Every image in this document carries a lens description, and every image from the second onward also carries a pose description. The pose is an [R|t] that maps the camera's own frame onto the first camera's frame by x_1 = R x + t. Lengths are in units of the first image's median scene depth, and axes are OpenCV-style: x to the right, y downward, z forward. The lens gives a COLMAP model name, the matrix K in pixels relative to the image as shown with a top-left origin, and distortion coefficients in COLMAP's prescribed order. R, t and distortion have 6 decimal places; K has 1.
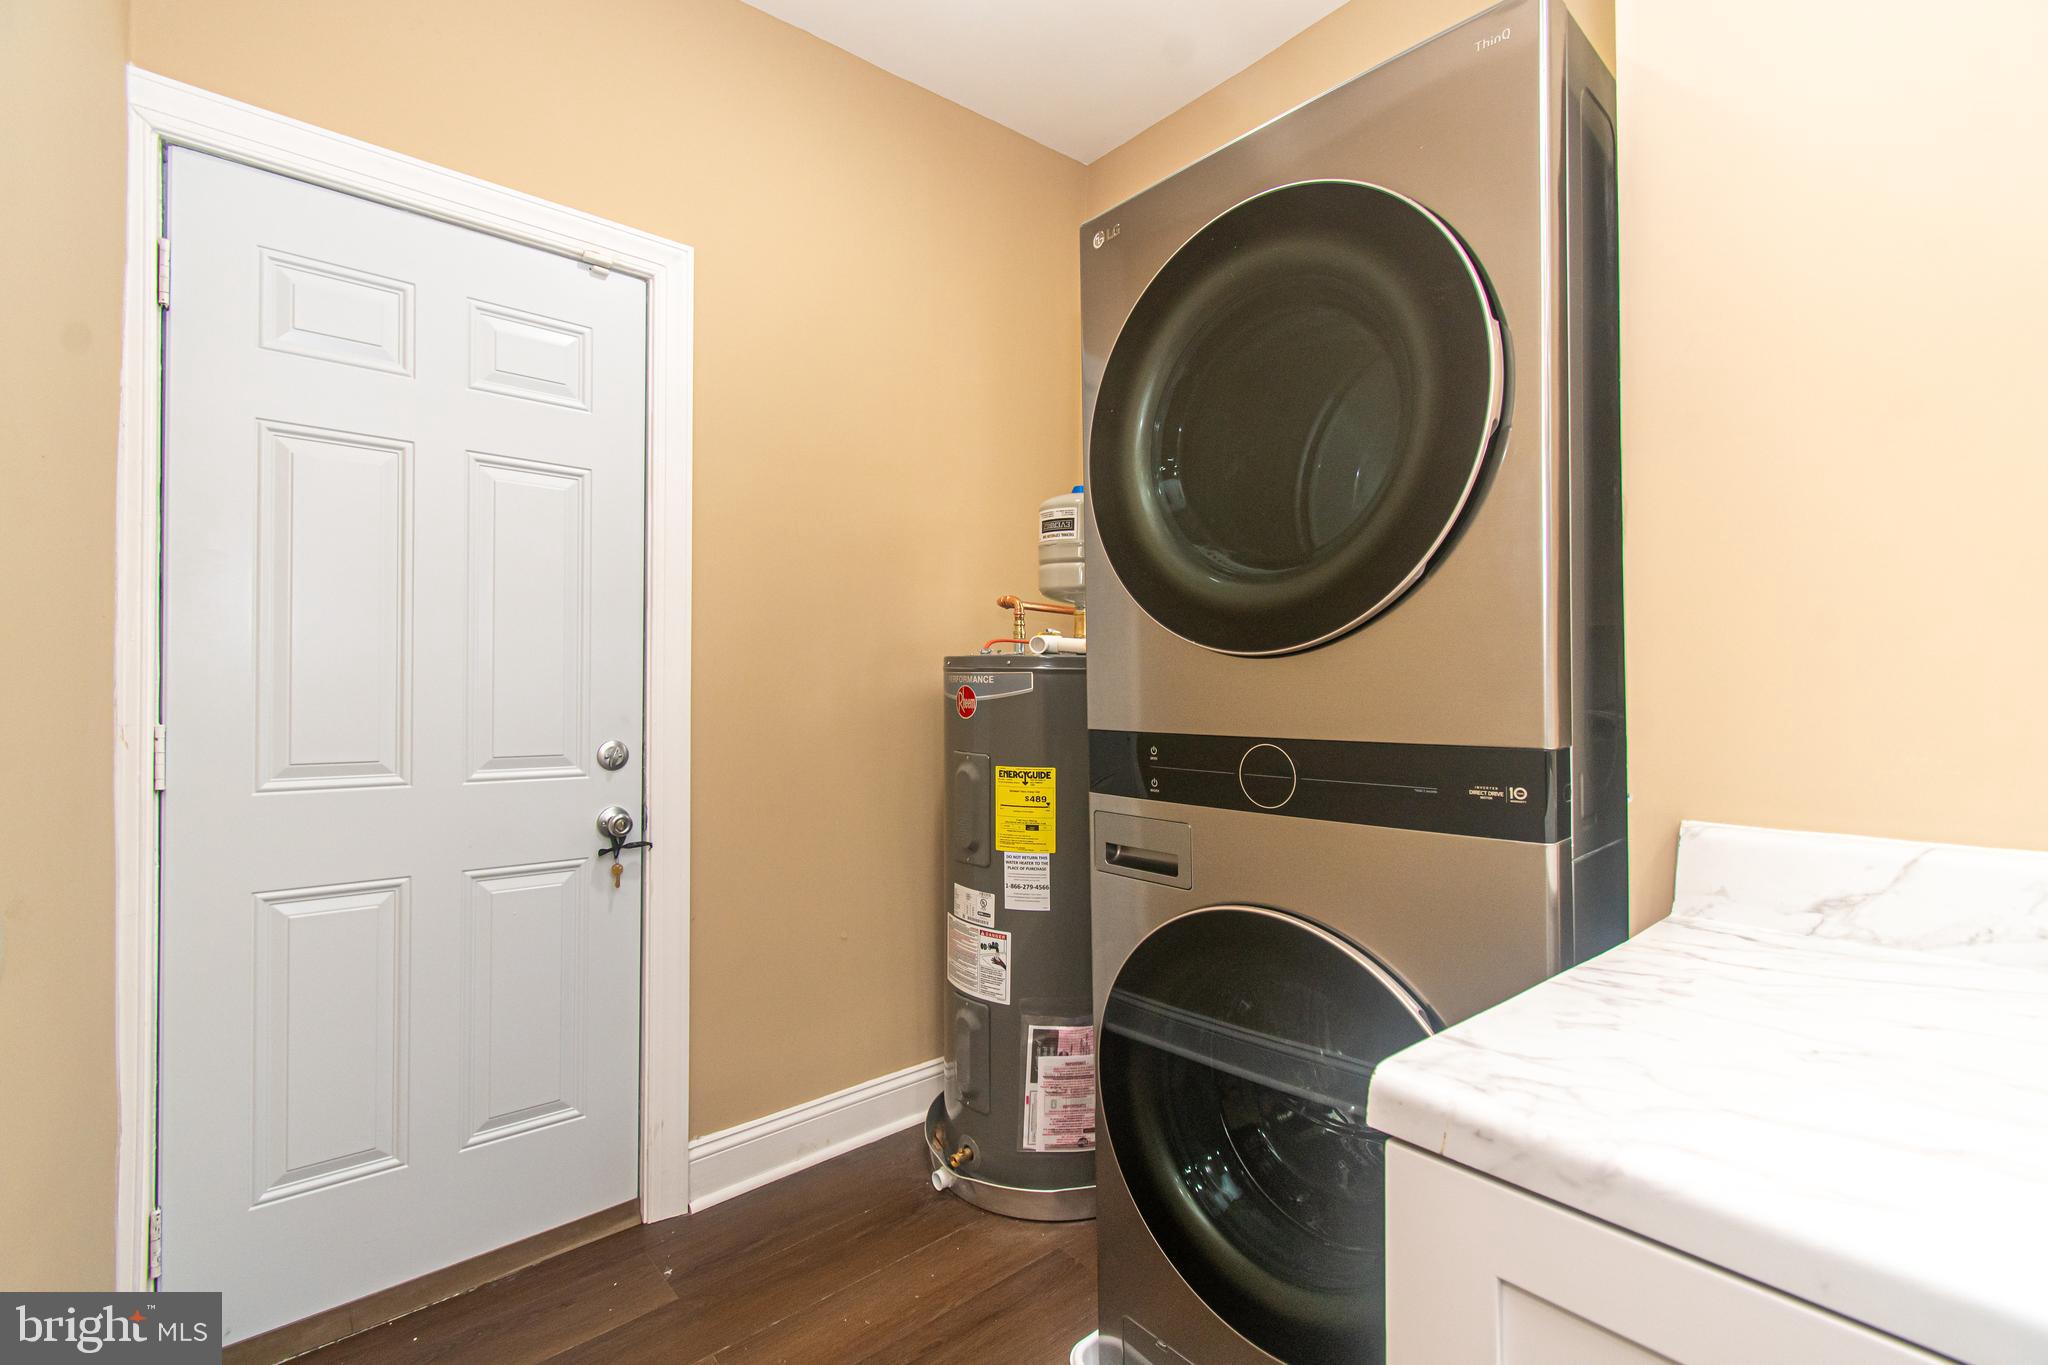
lens RADIAL K [[911.0, 0, 1024.8], [0, 911.0, 689.1], [0, 0, 1]] dist [-0.004590, -0.002431]
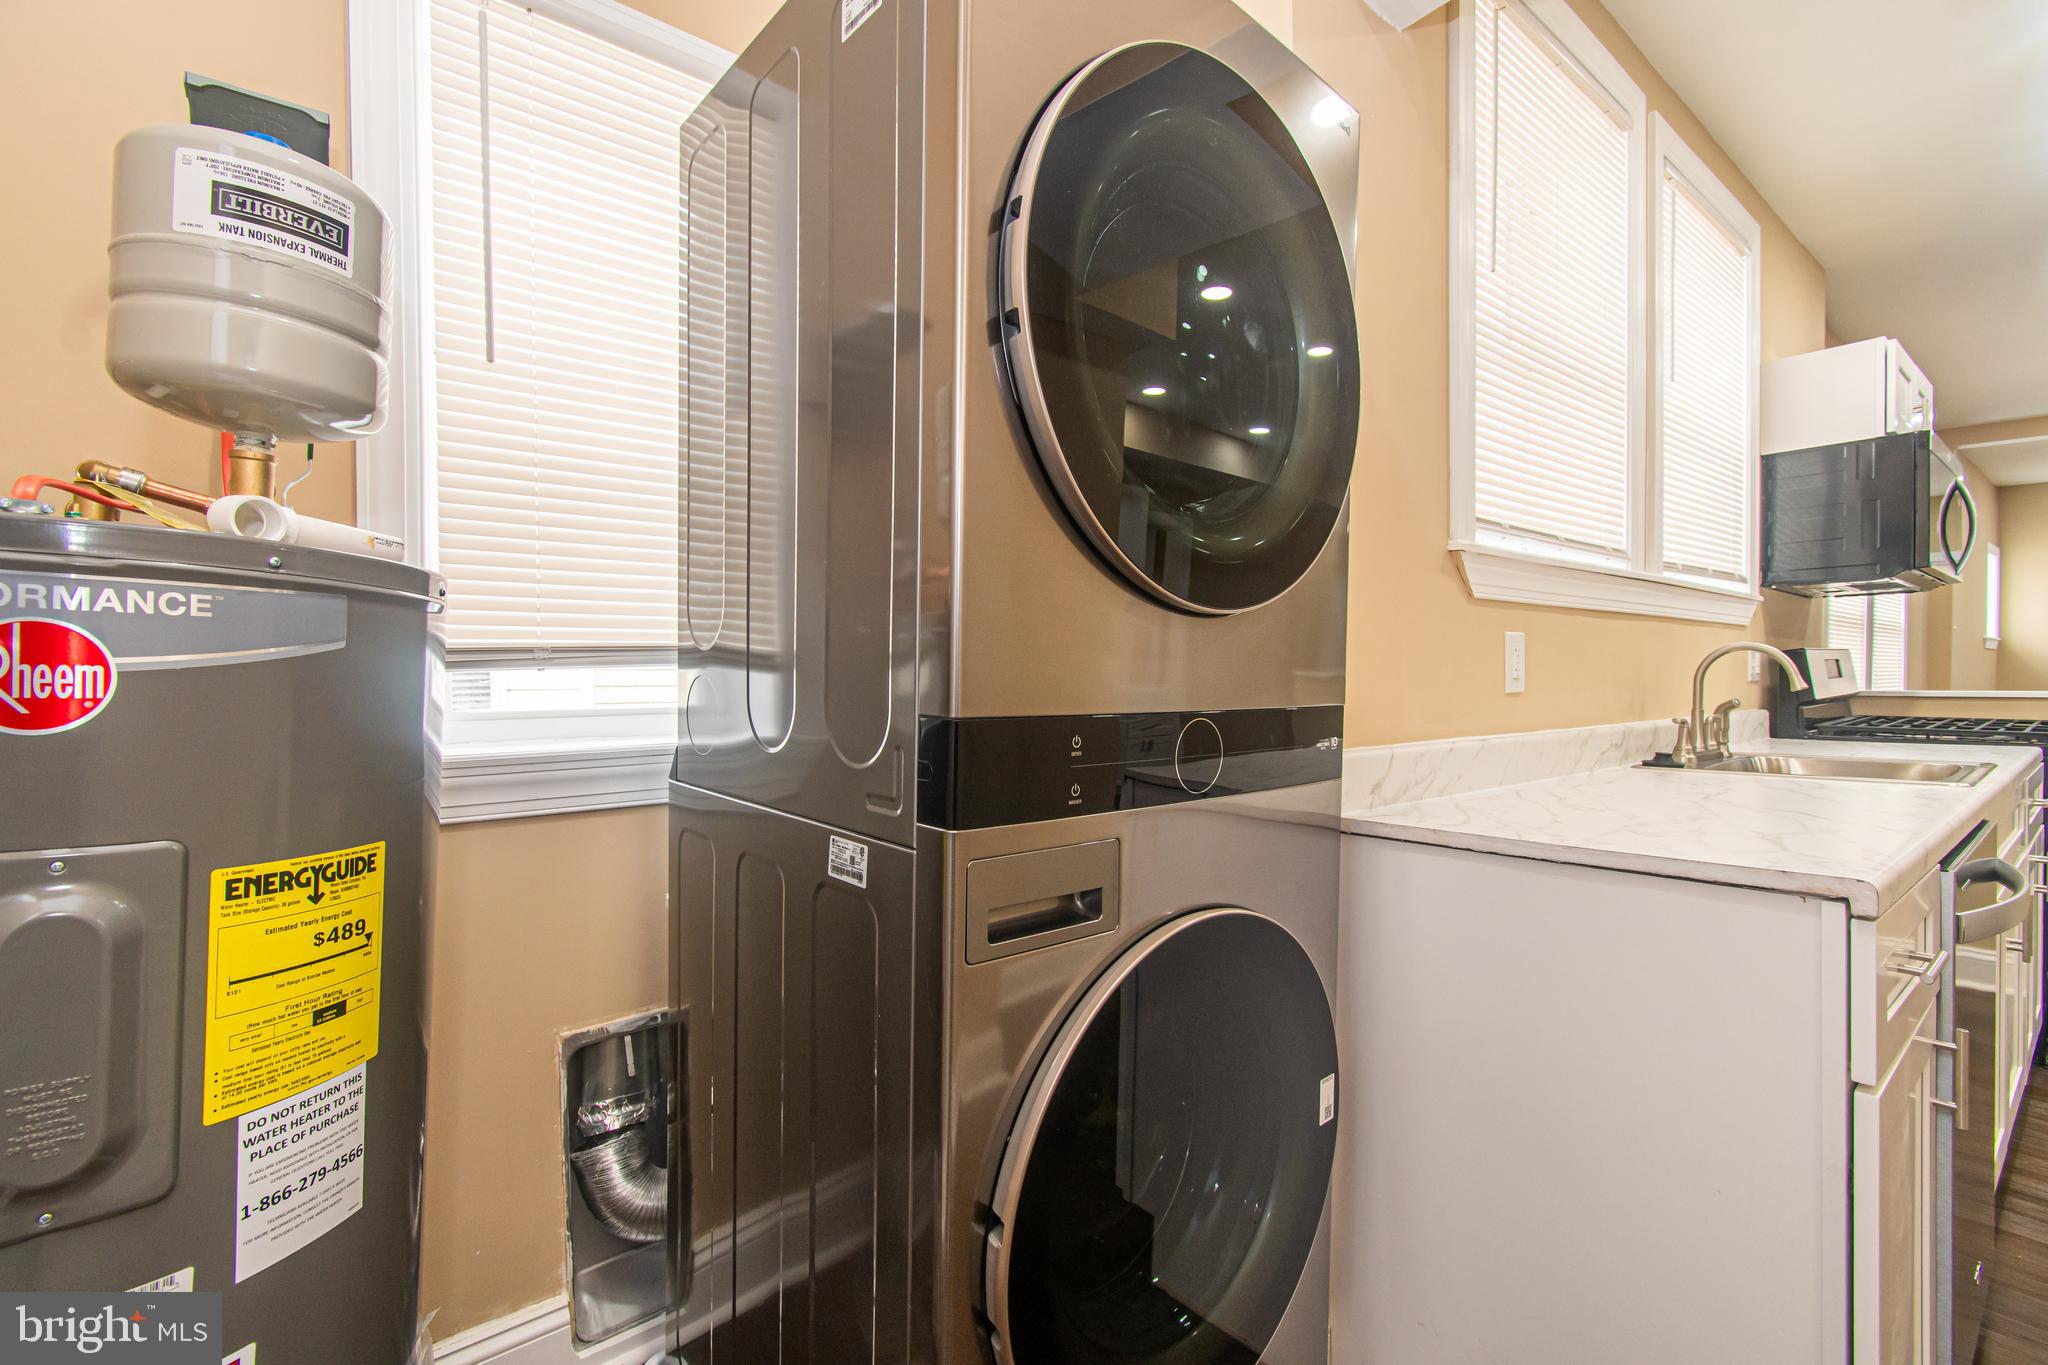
lens RADIAL K [[911.0, 0, 1036.6], [0, 911.0, 680.6], [0, 0, 1]] dist [-0.004590, -0.002431]
pose [[0.024966, -0.004374, 0.999679, -0.484026], [0.000351, 0.999990, 0.004366, 0.020226], [-0.999688, 0.000242, 0.024967, 0.959247]]
